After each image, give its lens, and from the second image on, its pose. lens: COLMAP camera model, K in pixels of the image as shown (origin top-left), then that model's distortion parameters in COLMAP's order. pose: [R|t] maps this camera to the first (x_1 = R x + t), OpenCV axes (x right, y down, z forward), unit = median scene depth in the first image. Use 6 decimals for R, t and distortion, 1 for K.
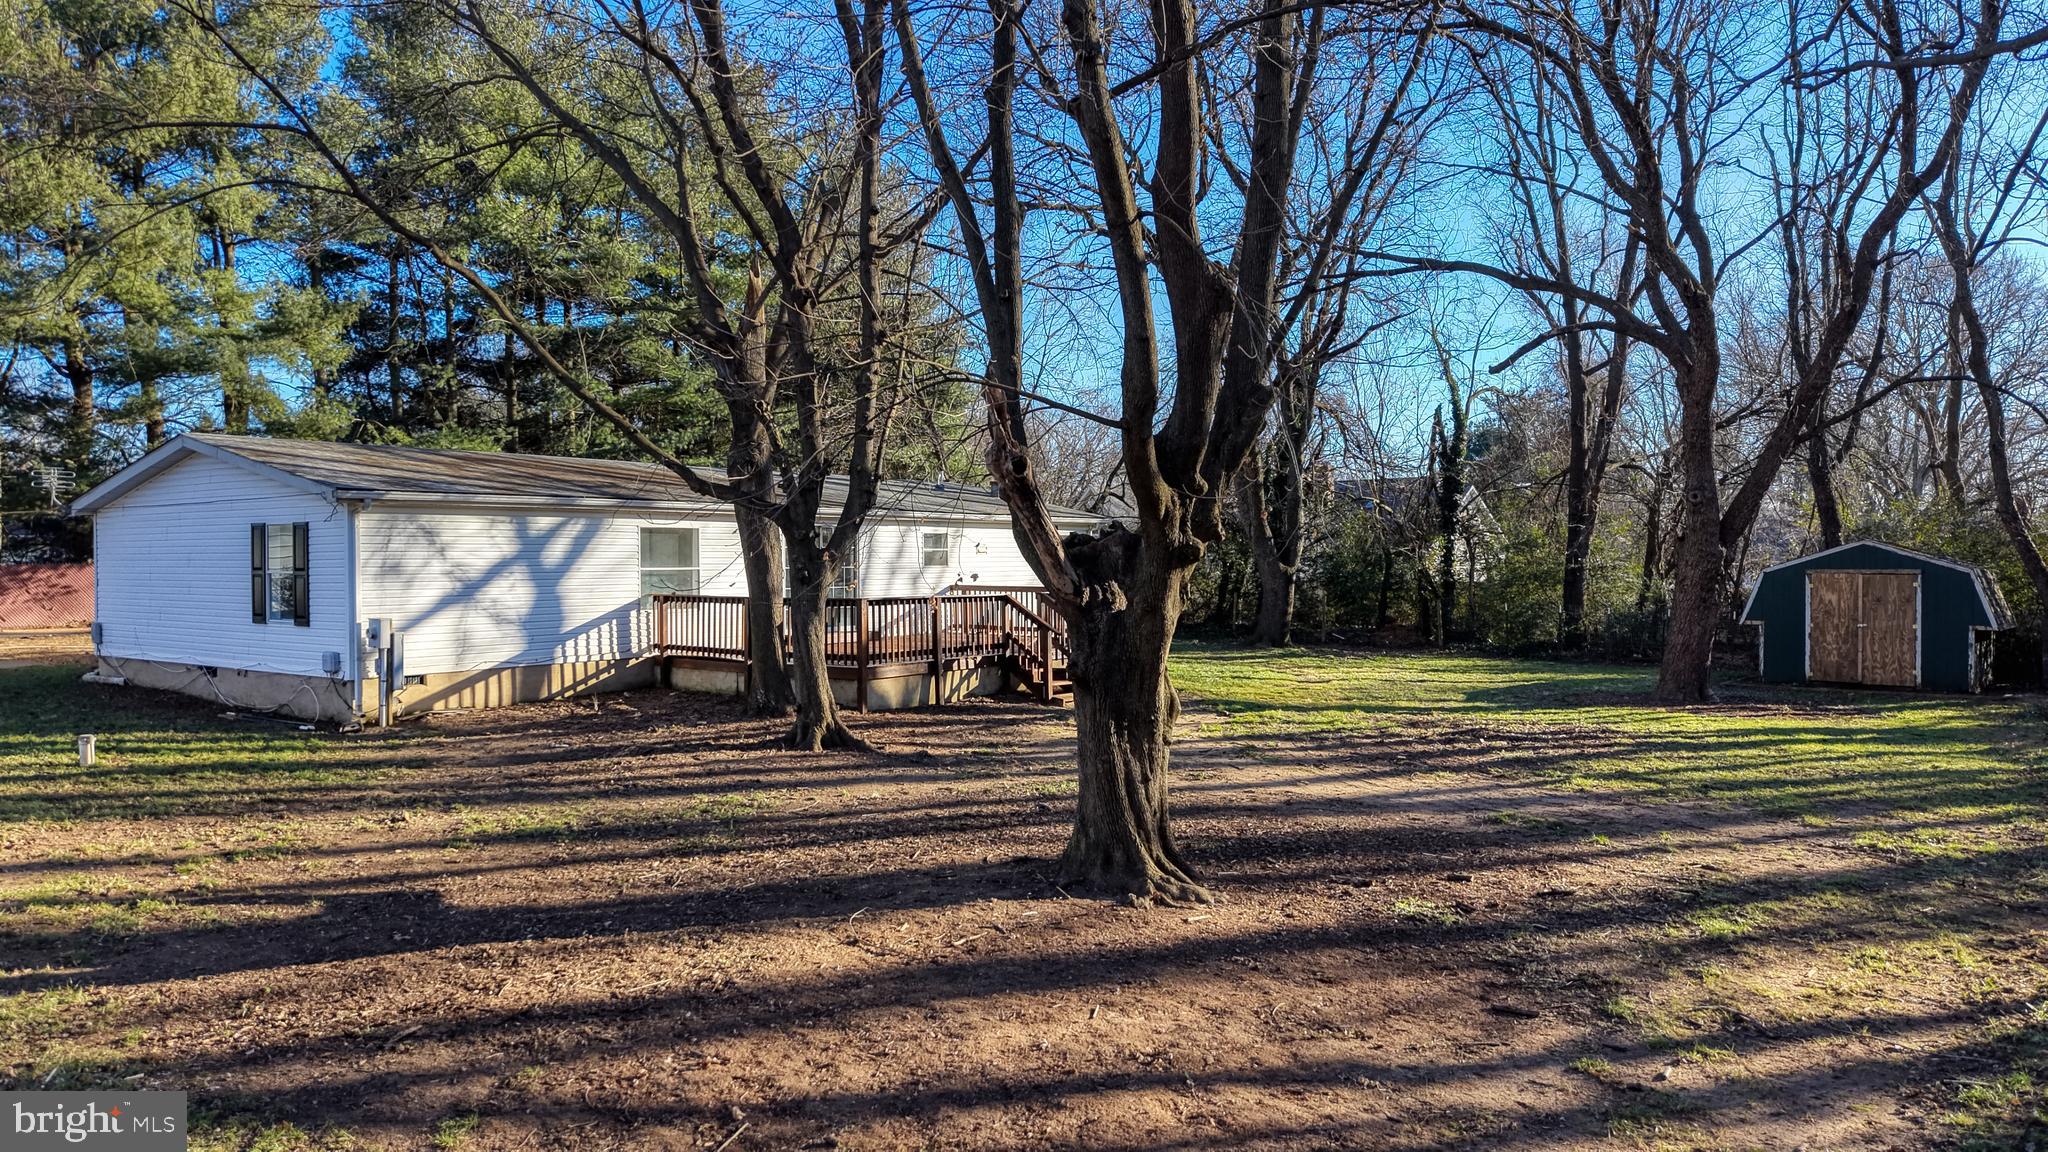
lens RADIAL K [[1284.8, 0, 1031.6], [0, 1284.8, 571.1], [0, 0, 1]] dist [-0.024918, -0.001206]
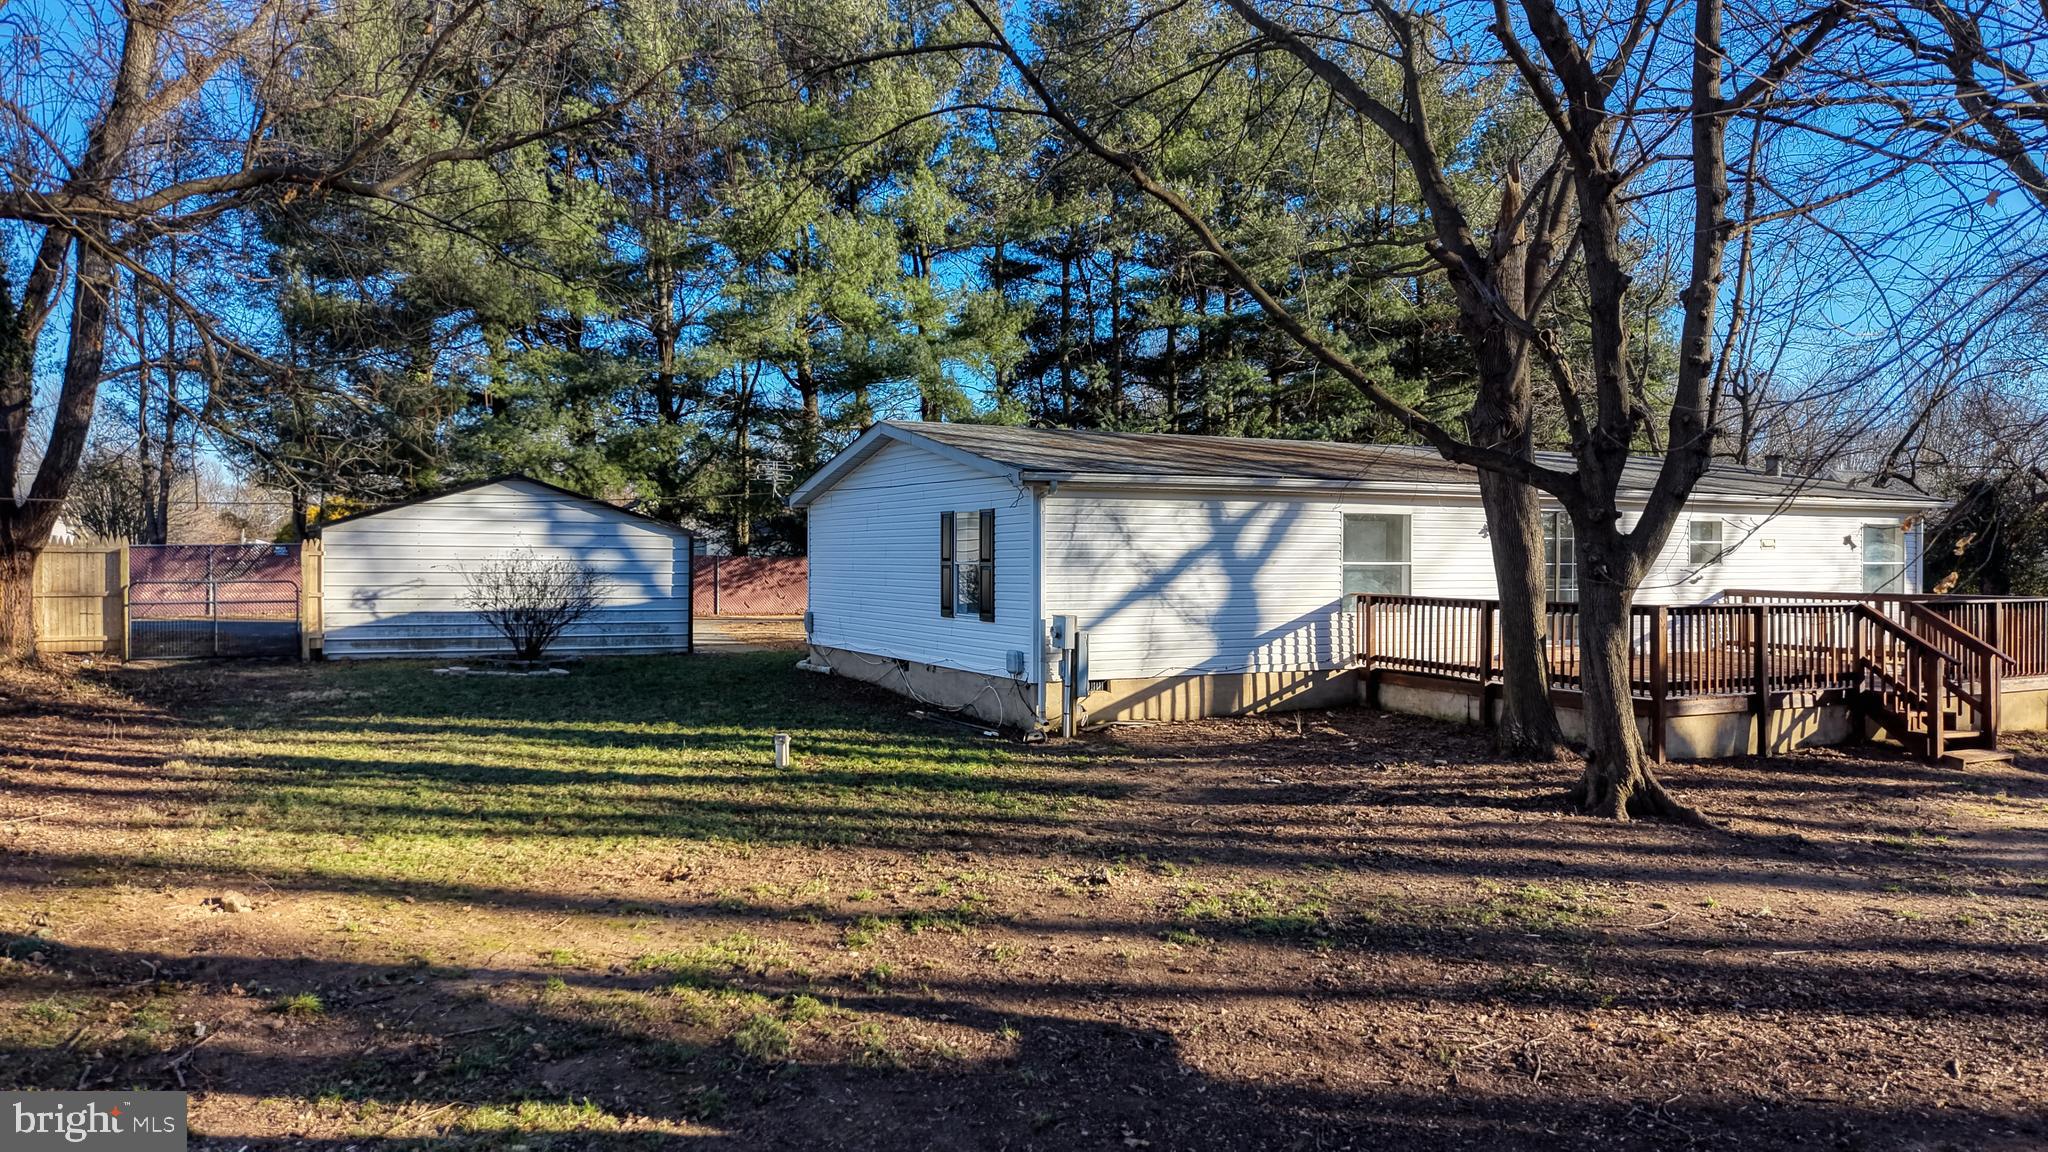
lens RADIAL K [[1376.4, 0, 1024.0], [0, 1376.4, 576.0], [0, 0, 1]] dist [0.042412, -0.000450]
pose [[0.881881, 0.012556, -0.471305, -0.078689], [-0.010694, 0.999921, 0.006628, 0.003280], [0.471351, -0.000805, 0.881945, 0.131379]]
